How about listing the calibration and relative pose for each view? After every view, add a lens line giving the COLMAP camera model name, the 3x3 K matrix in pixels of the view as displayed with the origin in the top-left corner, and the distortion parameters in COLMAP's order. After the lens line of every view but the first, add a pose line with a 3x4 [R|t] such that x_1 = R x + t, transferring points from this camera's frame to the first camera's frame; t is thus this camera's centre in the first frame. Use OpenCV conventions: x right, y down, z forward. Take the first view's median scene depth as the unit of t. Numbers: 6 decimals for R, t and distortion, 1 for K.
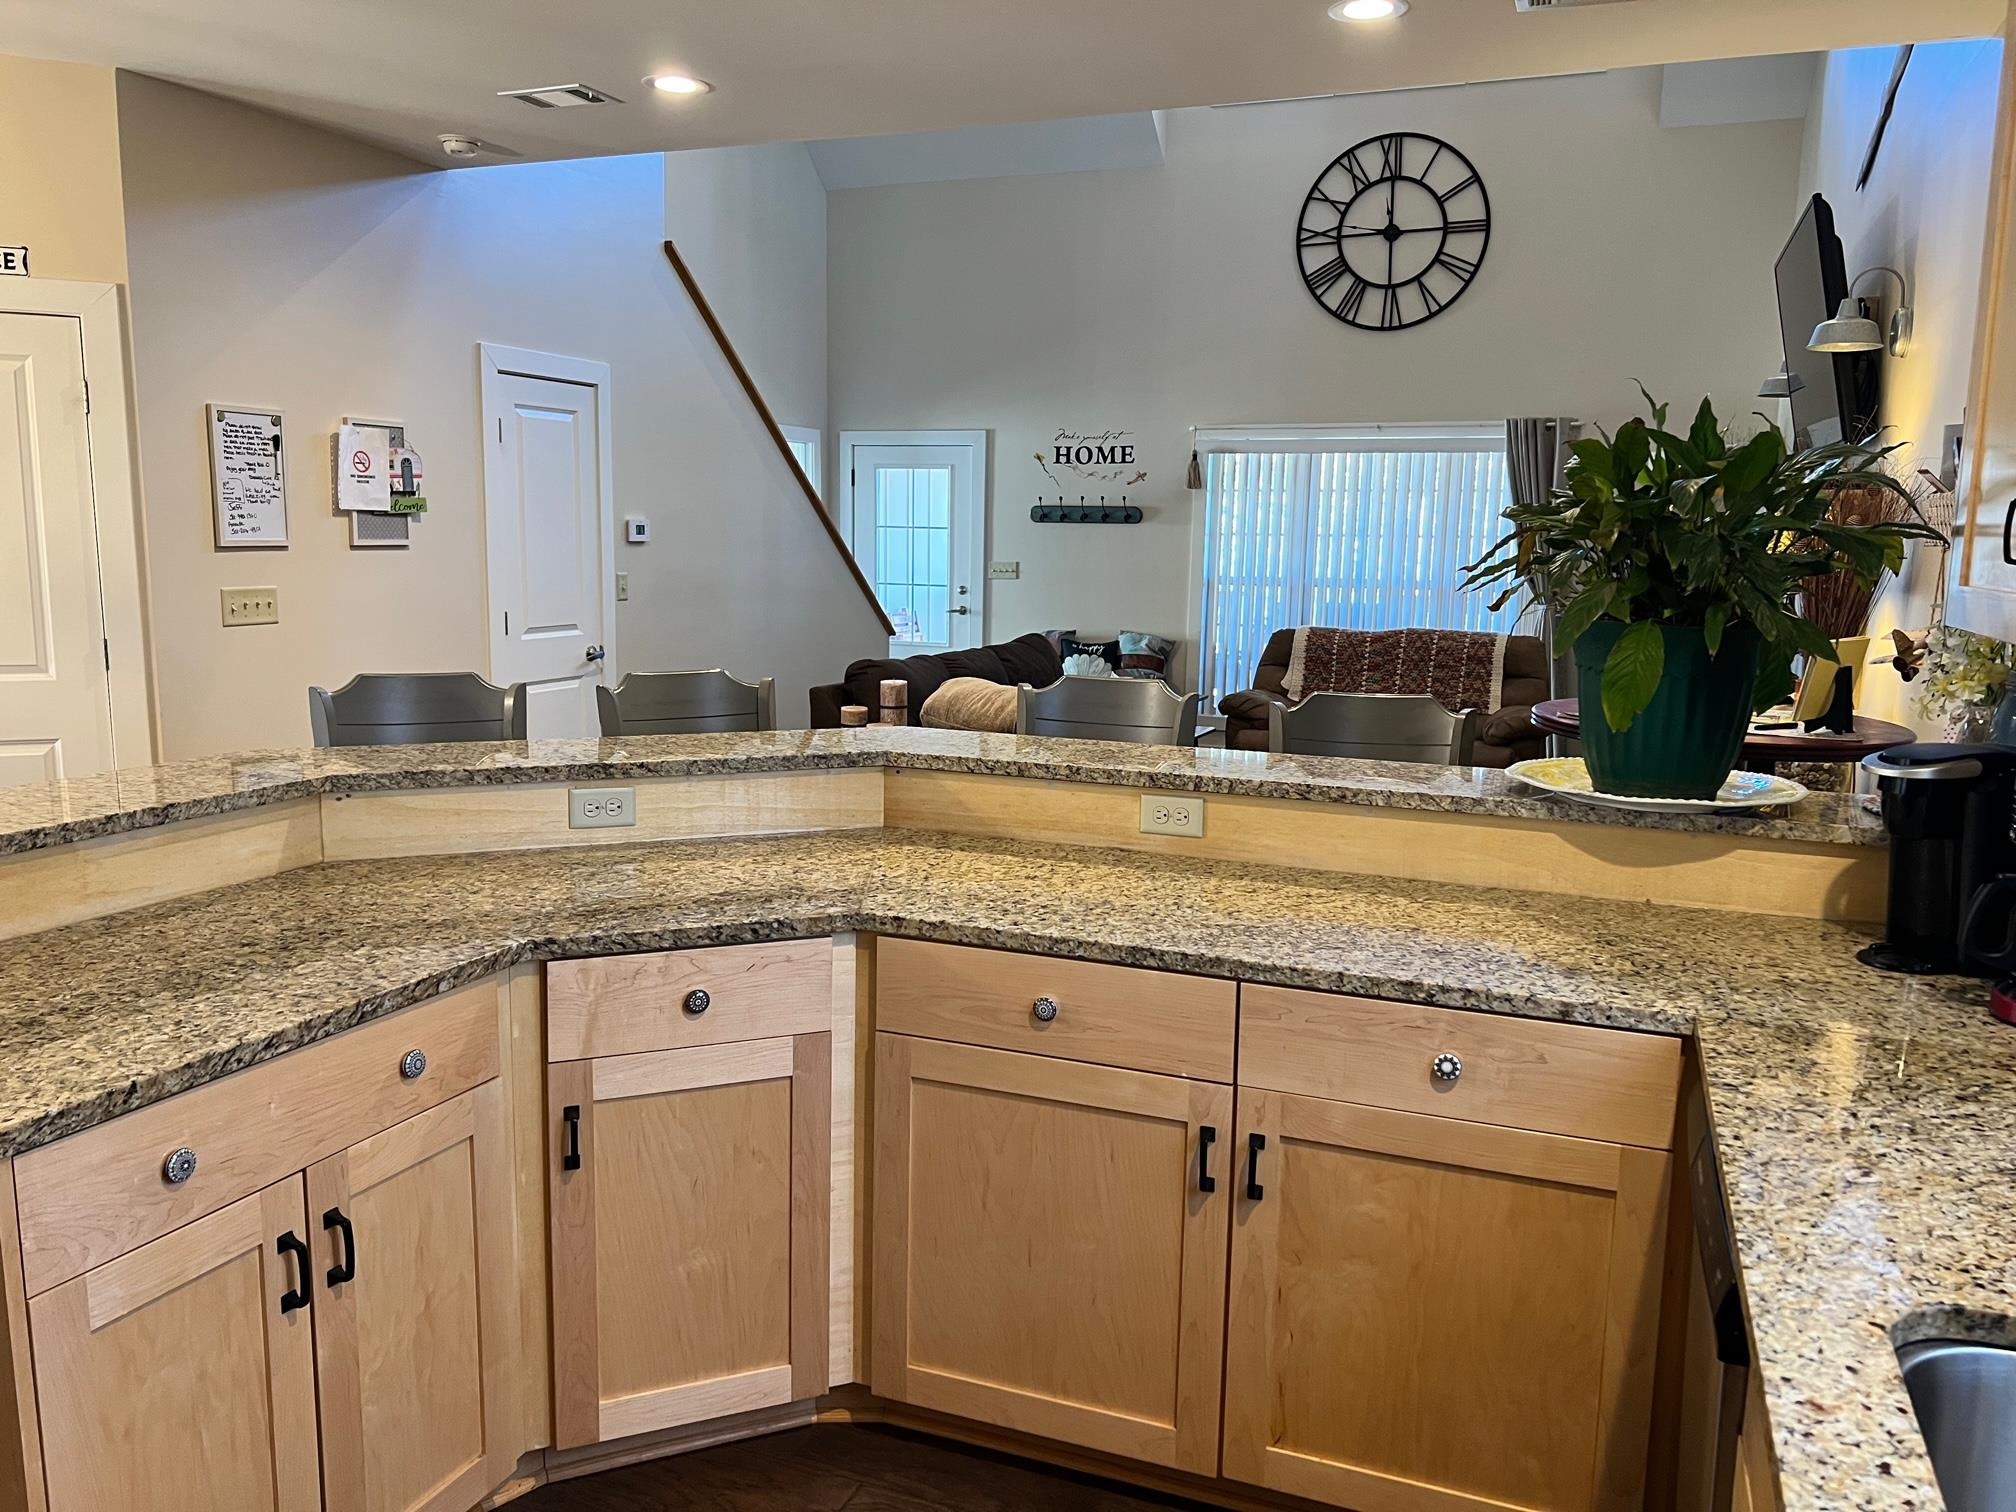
lens RADIAL K [[1505.8, 0, 1011.7], [0, 1505.8, 775.7], [0, 0, 1]] dist [0.069481, -0.084646]
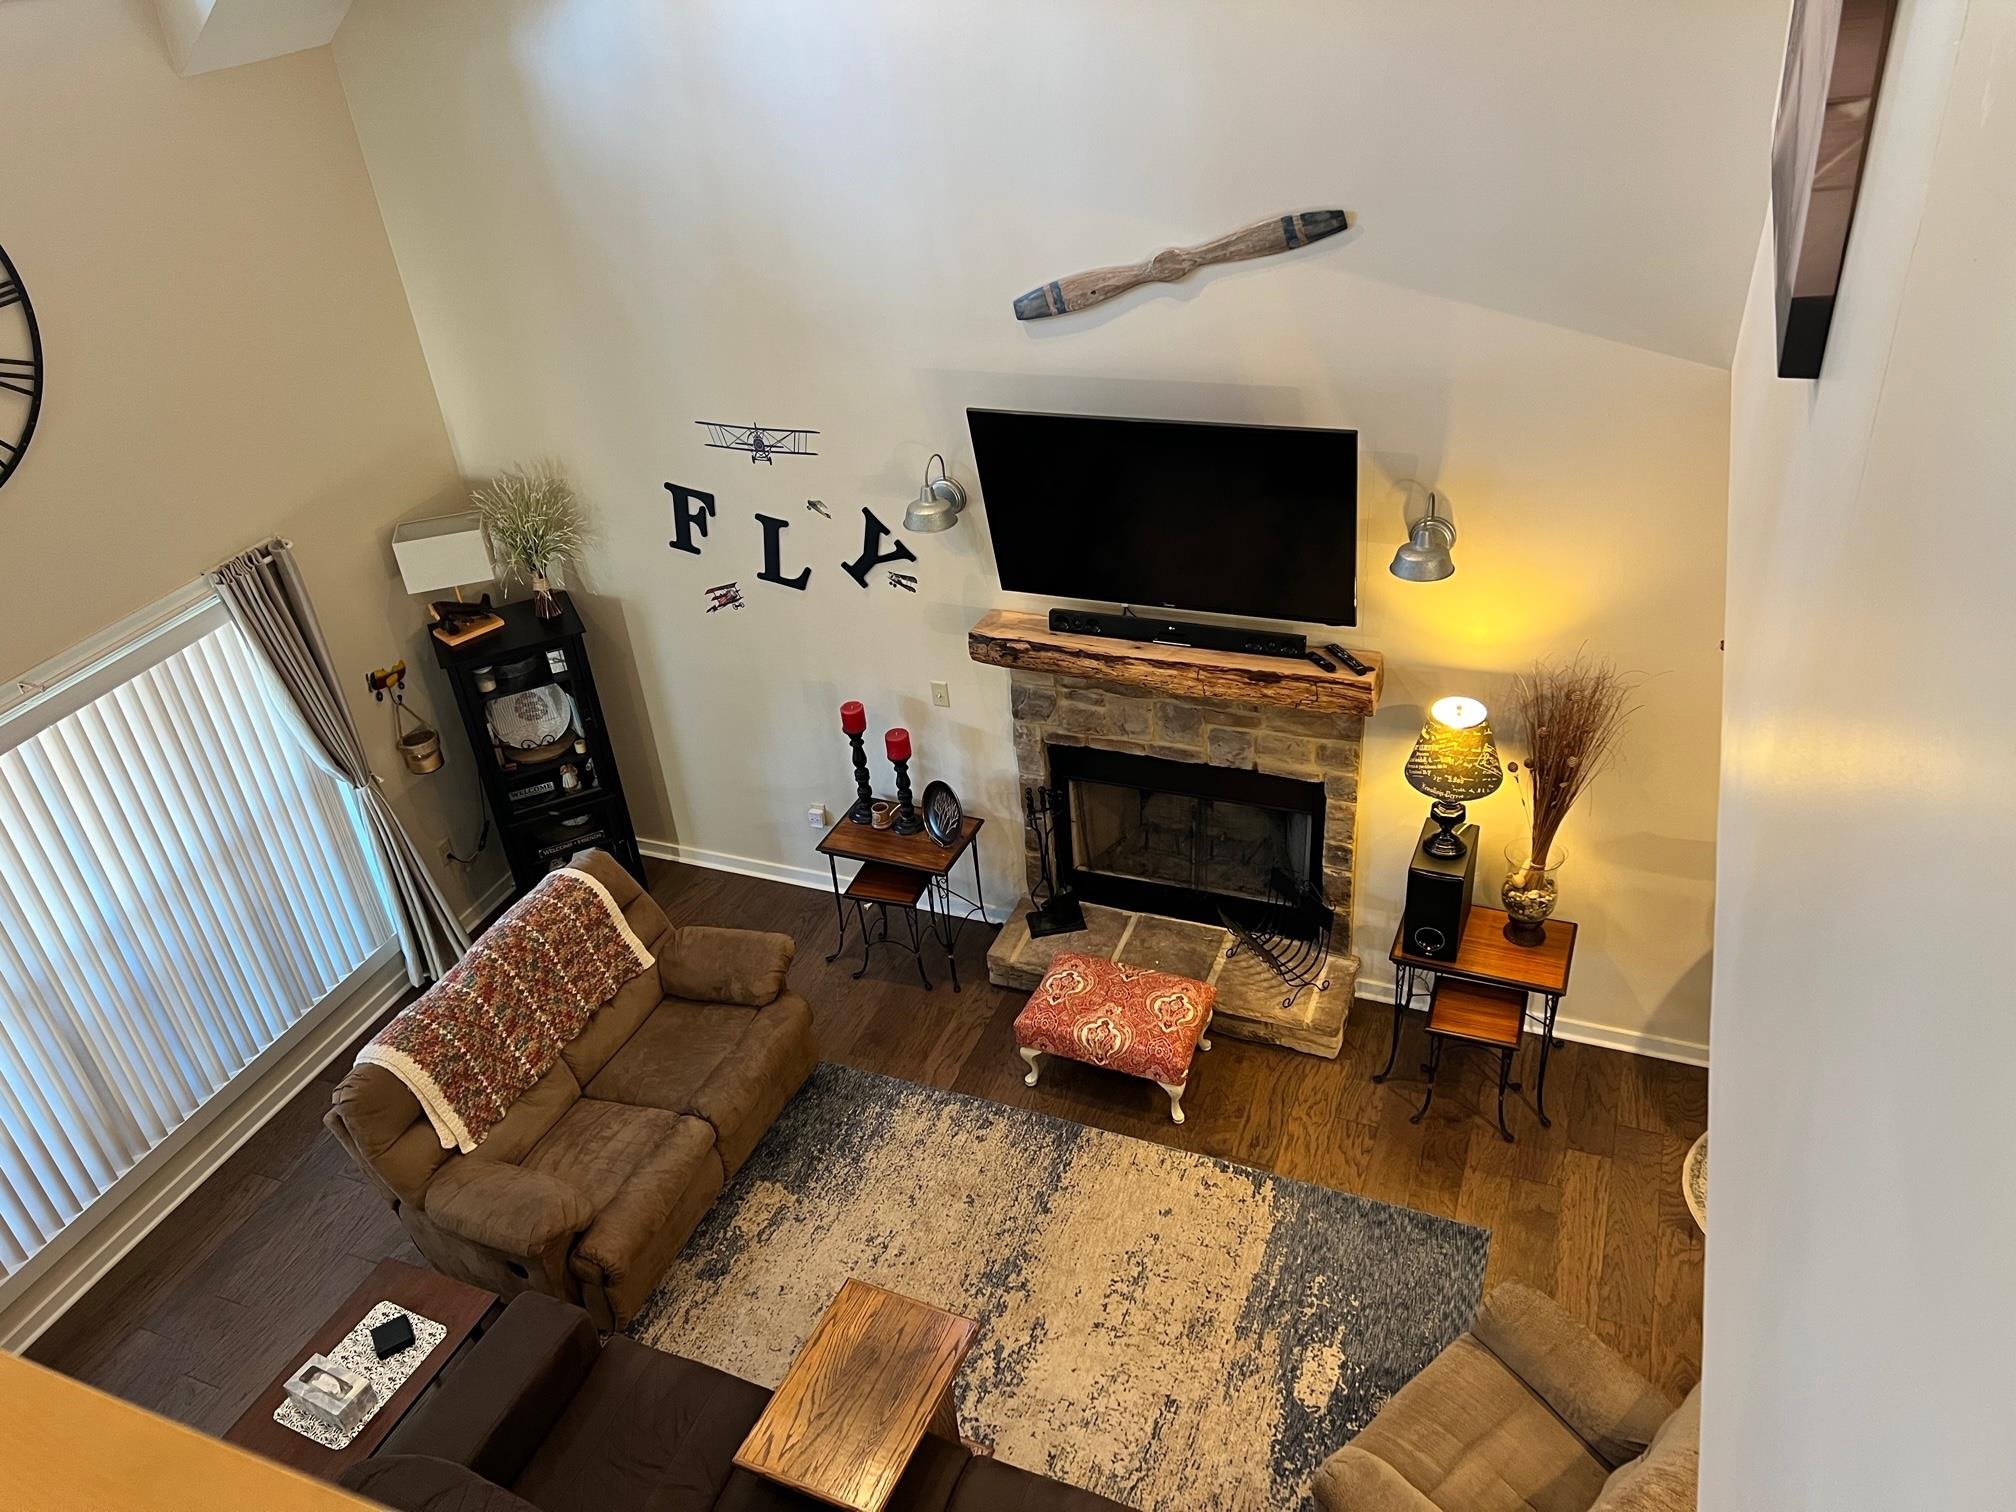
lens RADIAL K [[1505.8, 0, 1011.4], [0, 1505.8, 763.9], [0, 0, 1]] dist [0.069481, -0.084646]
pose [[0.014329, -0.555811, 0.831185, -0.222004], [0.241052, 0.808673, 0.536602, -0.420976], [-0.970407, 0.192670, 0.145567, 0.596240]]
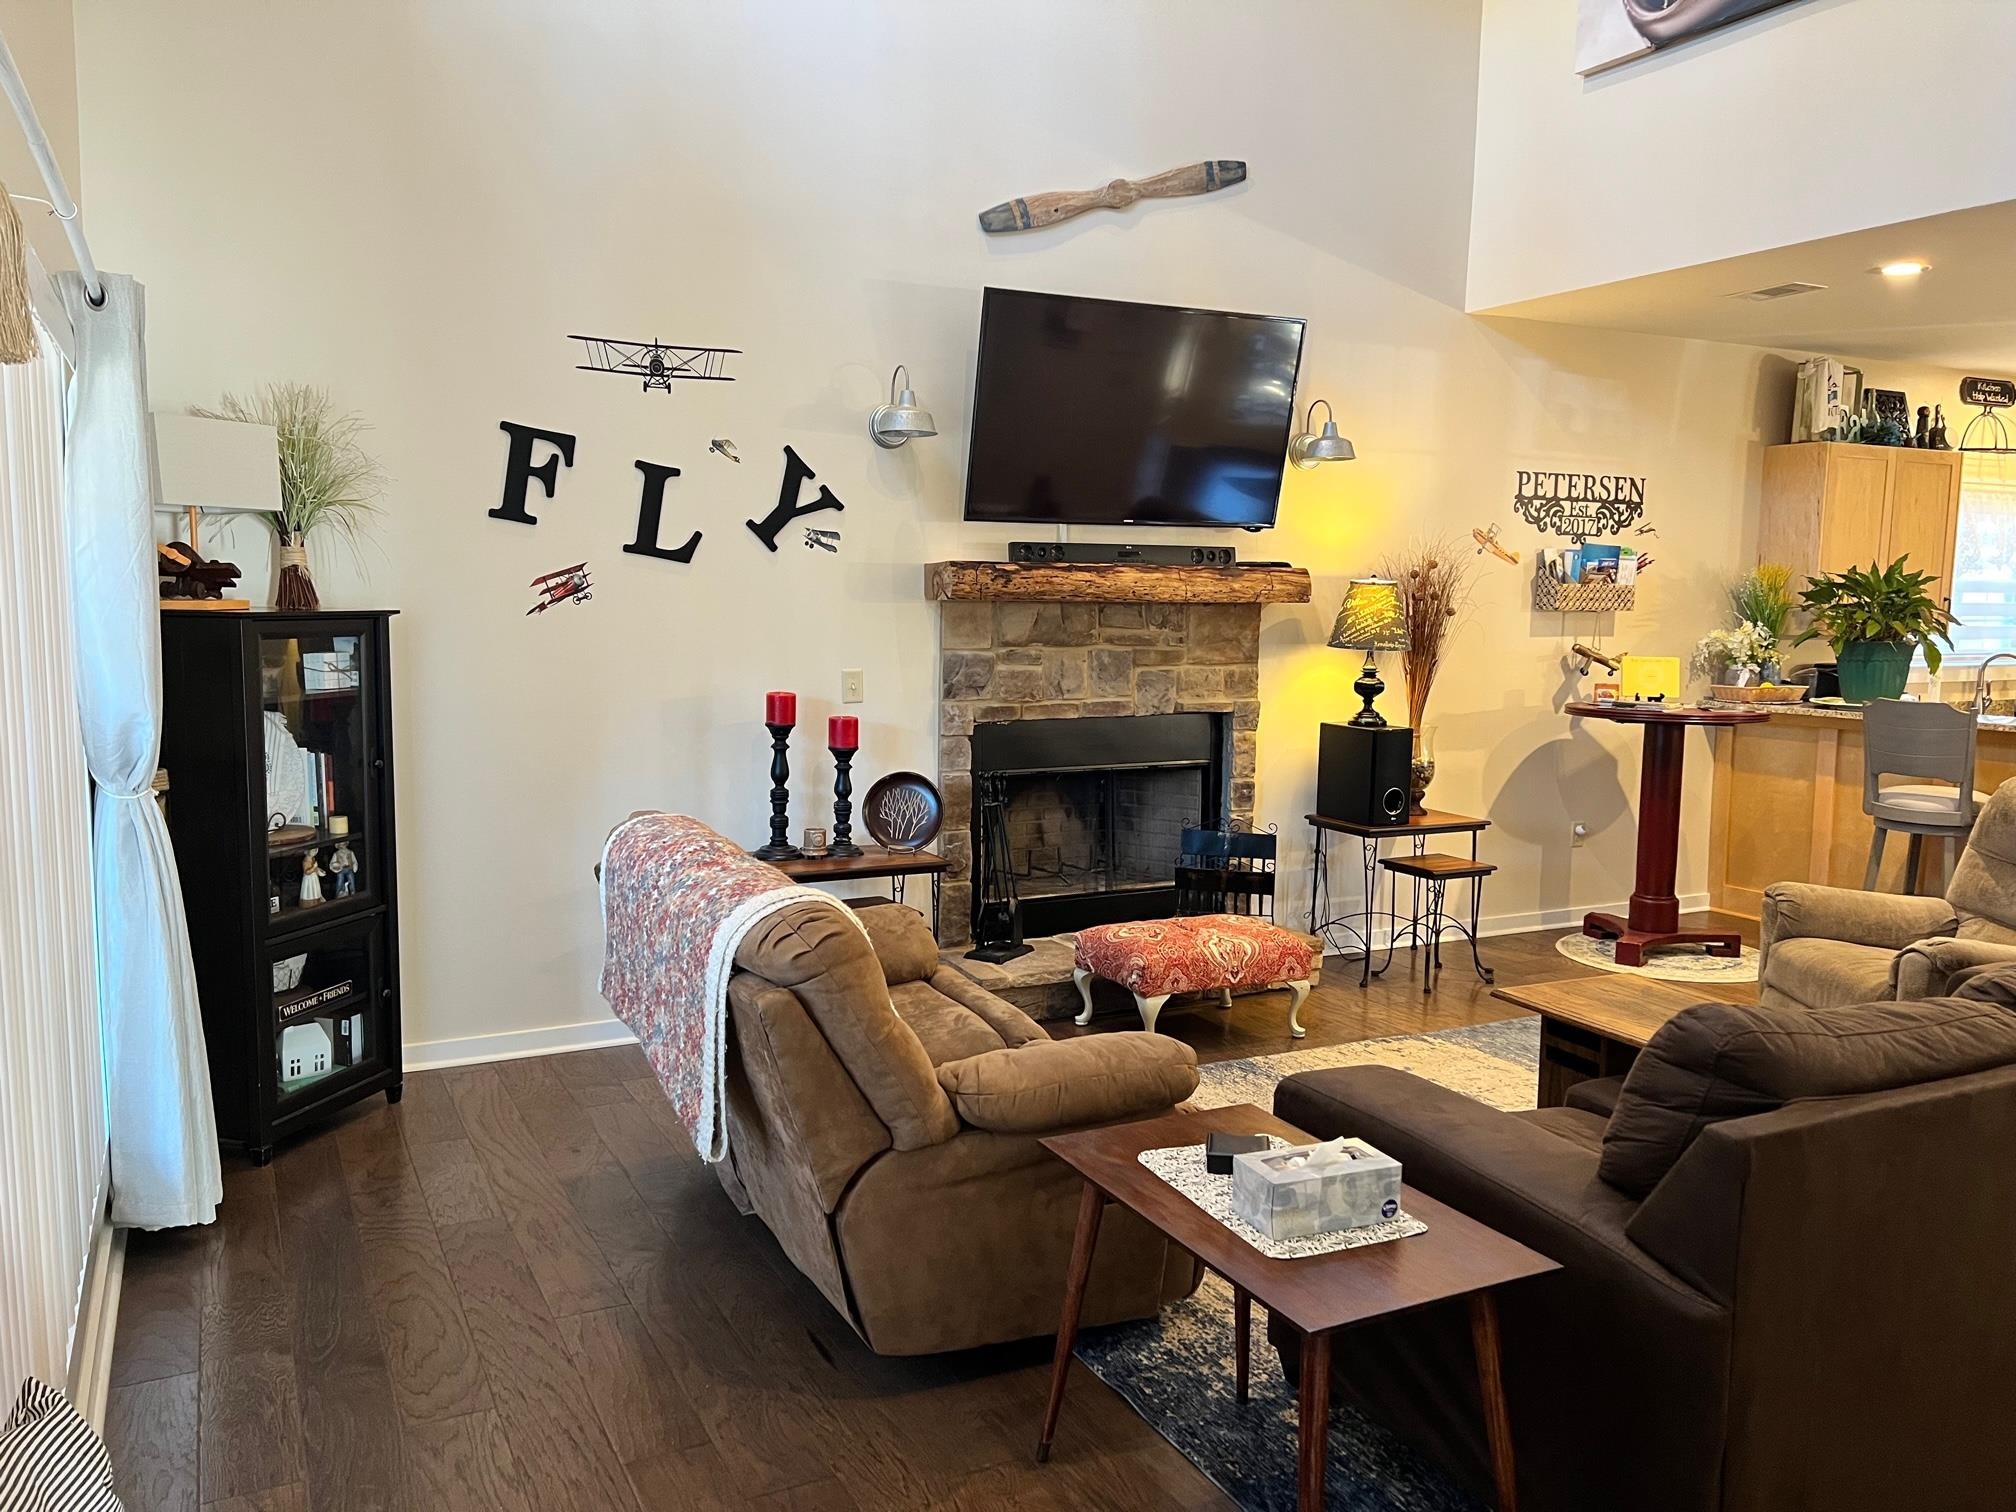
lens RADIAL K [[1505.8, 0, 993.2], [0, 1505.8, 765.1], [0, 0, 1]] dist [0.069481, -0.084646]
pose [[-0.746529, -0.102528, 0.657406, -0.055109], [0.085158, 0.965206, 0.247234, -0.191196], [-0.659881, 0.240551, -0.711824, 1.114144]]
